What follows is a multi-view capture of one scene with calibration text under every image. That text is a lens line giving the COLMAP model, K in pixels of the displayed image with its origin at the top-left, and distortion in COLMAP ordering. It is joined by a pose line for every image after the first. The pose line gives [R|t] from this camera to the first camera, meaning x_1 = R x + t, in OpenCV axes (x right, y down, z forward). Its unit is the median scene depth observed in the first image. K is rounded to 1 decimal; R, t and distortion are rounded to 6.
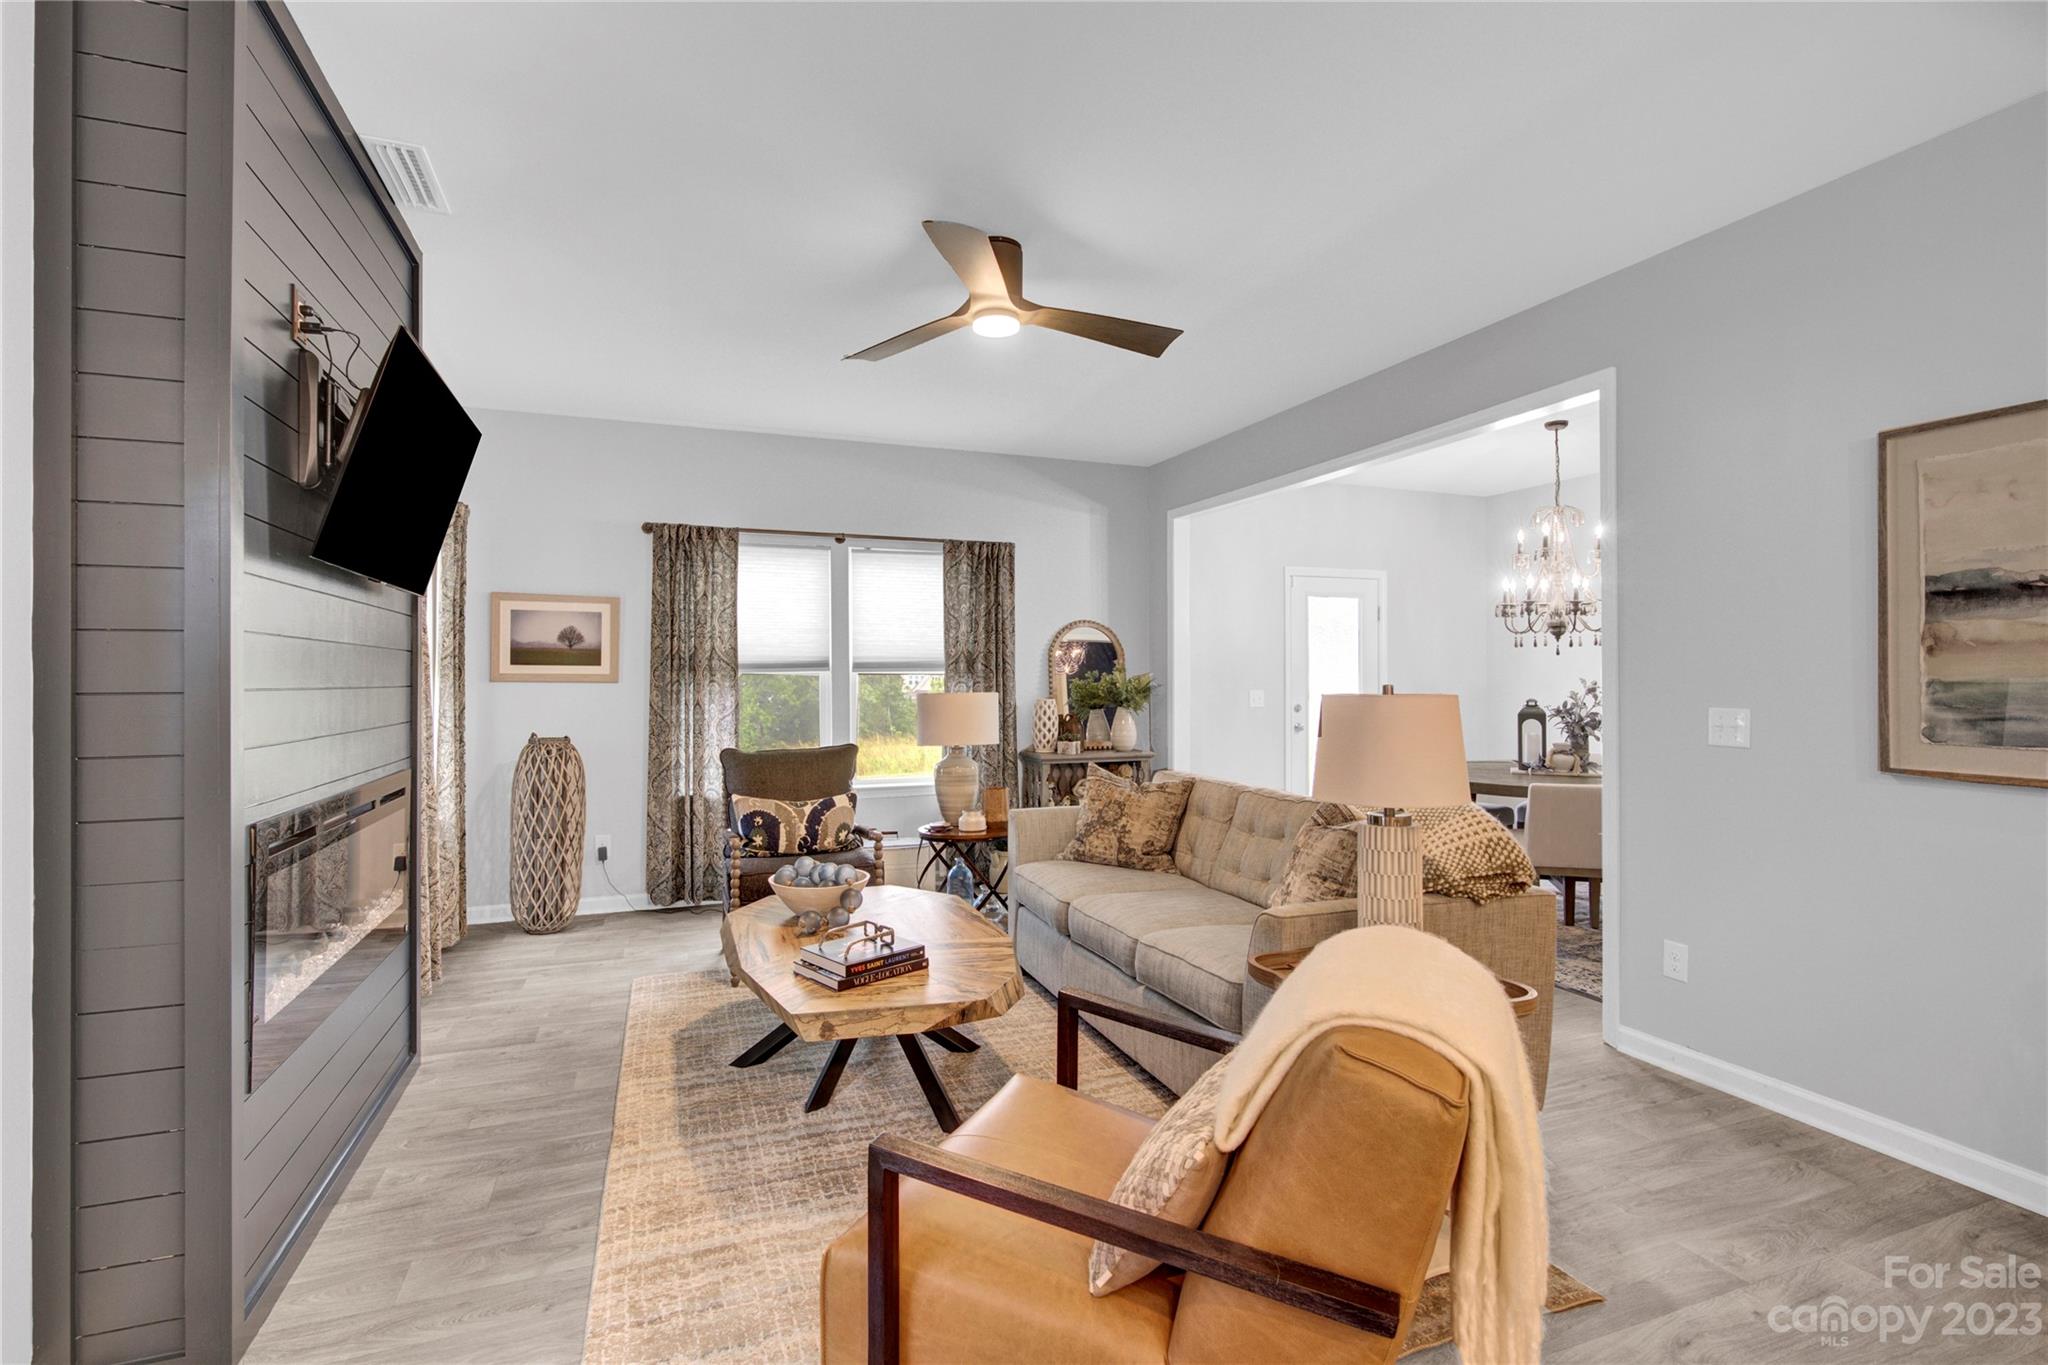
lens RADIAL K [[953.7, 0, 1005.2], [0, 953.7, 686.0], [0, 0, 1]] dist [-0.004192, -0.000640]
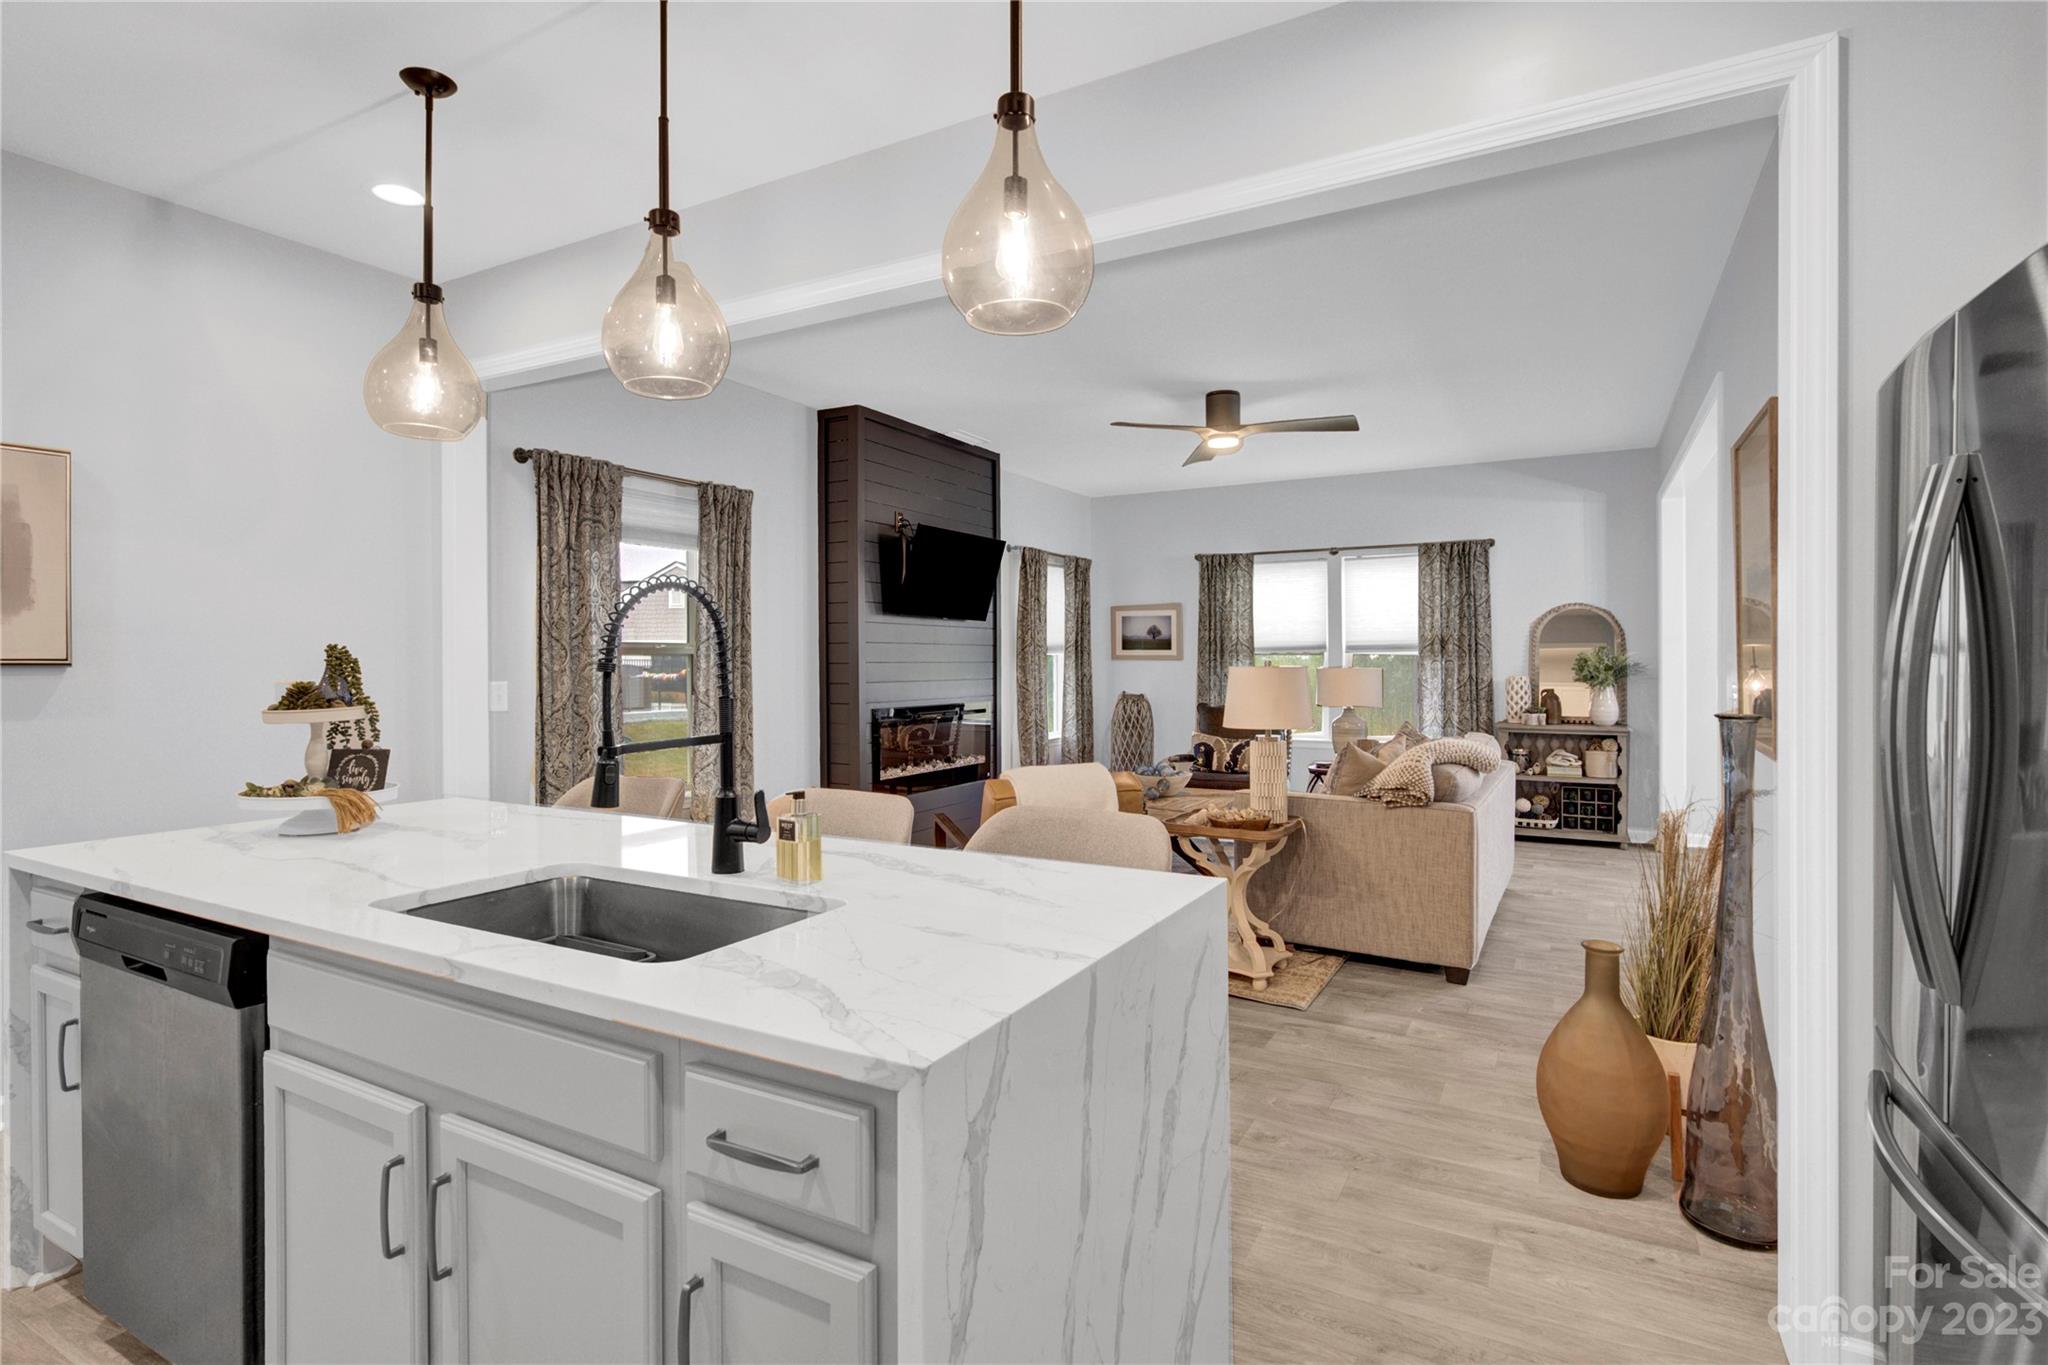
lens RADIAL K [[953.7, 0, 1006.9], [0, 953.7, 669.0], [0, 0, 1]] dist [-0.004192, -0.000640]
pose [[0.643506, 0.007911, -0.765400, 0.589696], [-0.003551, 0.999967, 0.007351, -0.000377], [0.765433, -0.002012, 0.643512, -0.205683]]
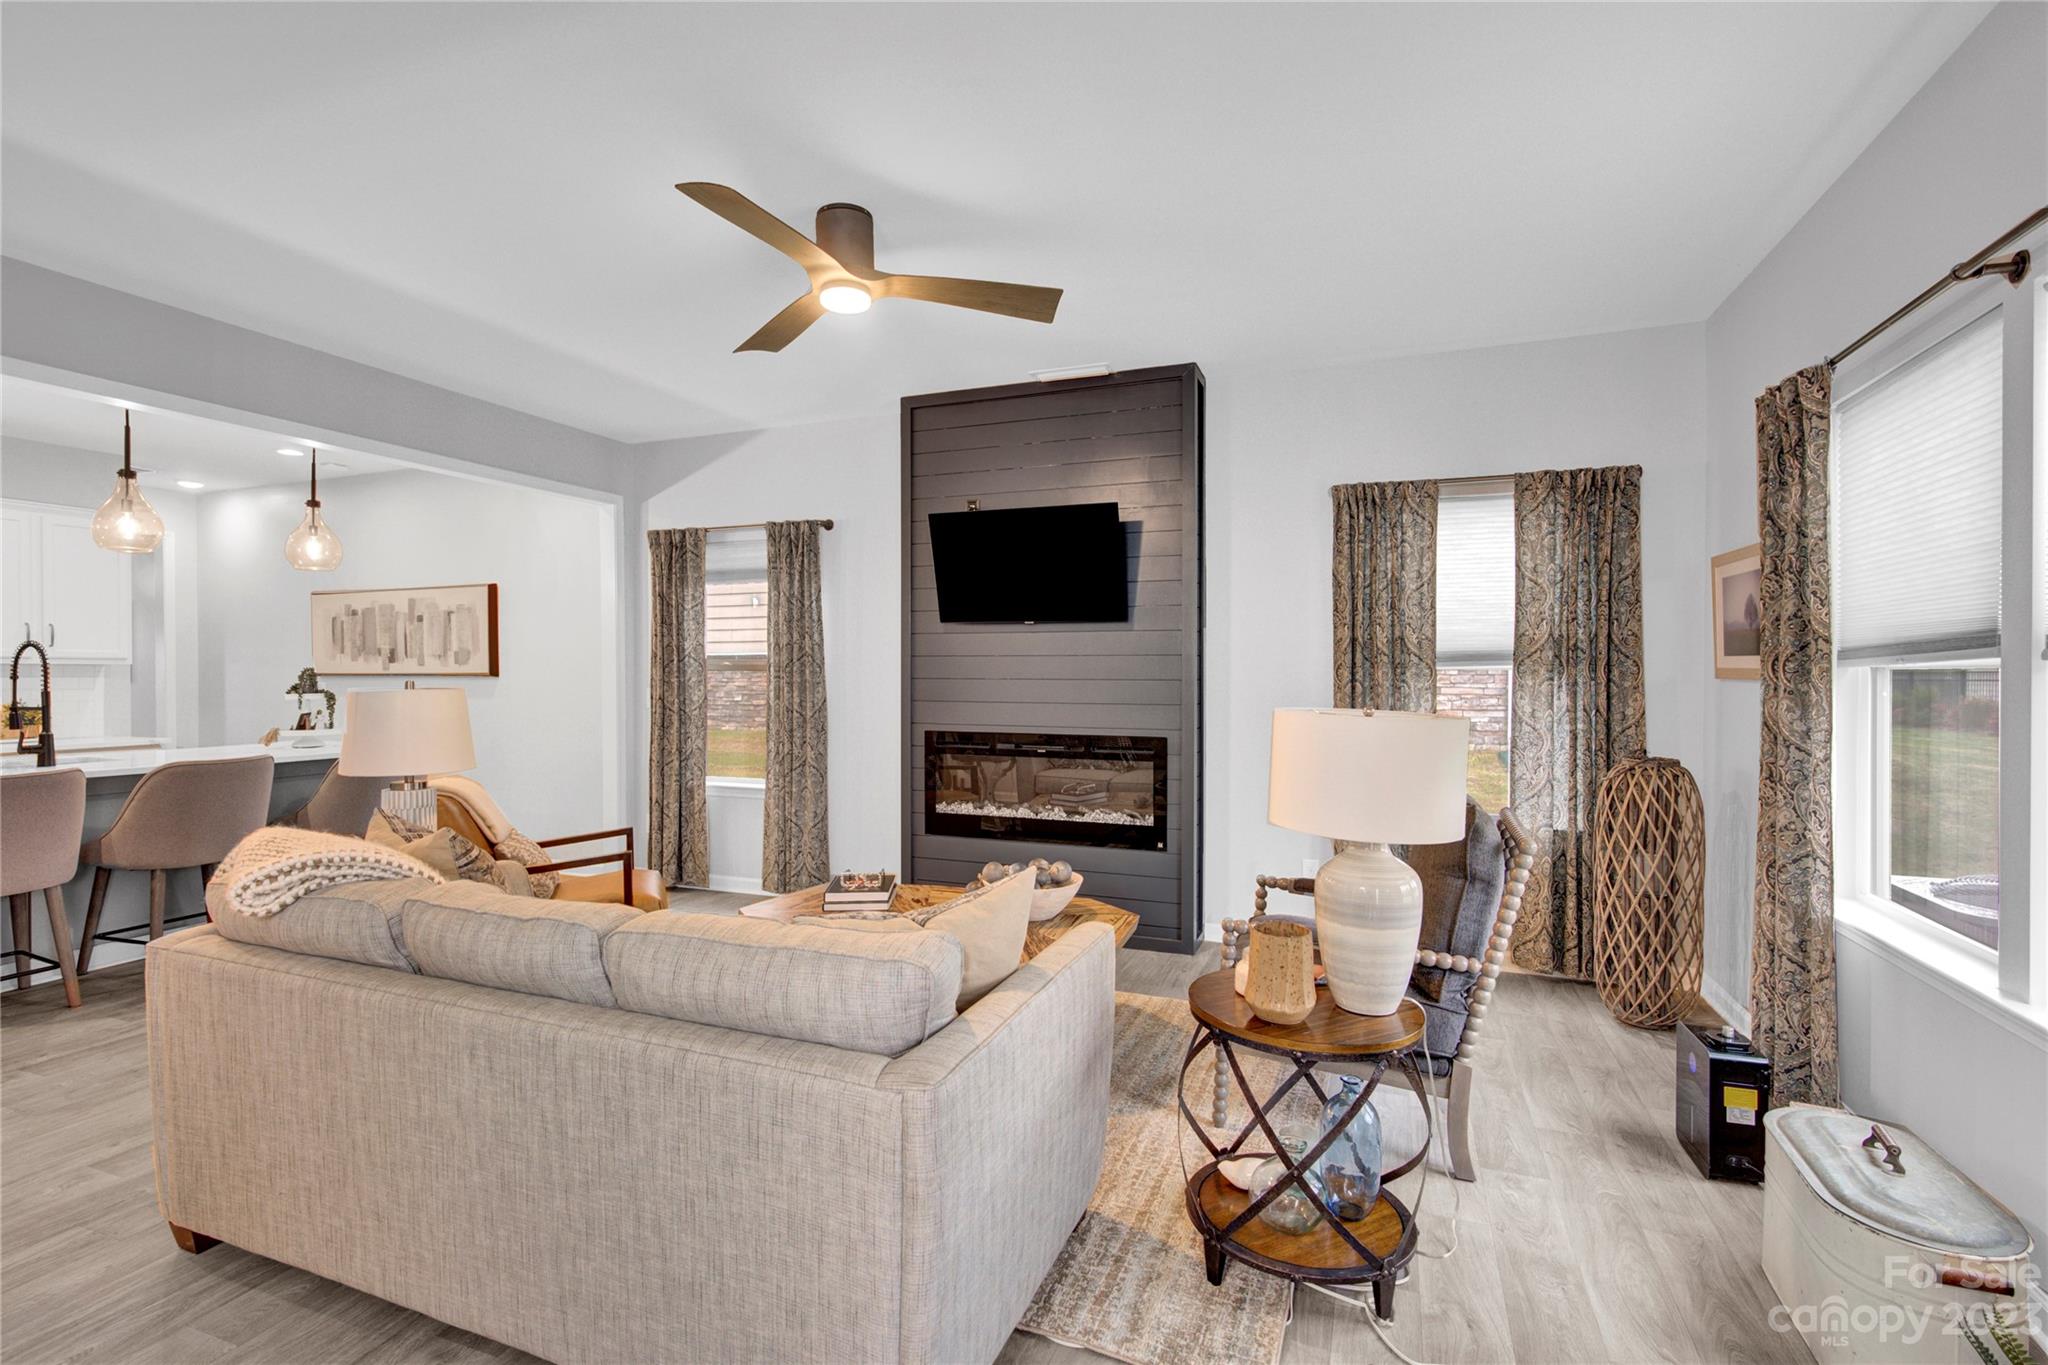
lens RADIAL K [[953.7, 0, 1034.7], [0, 953.7, 679.9], [0, 0, 1]] dist [-0.004192, -0.000640]
pose [[-0.651815, 0.005846, -0.758355, 0.347500], [-0.004584, 0.999922, 0.011649, -0.008171], [0.758364, 0.011069, -0.651737, 0.972018]]
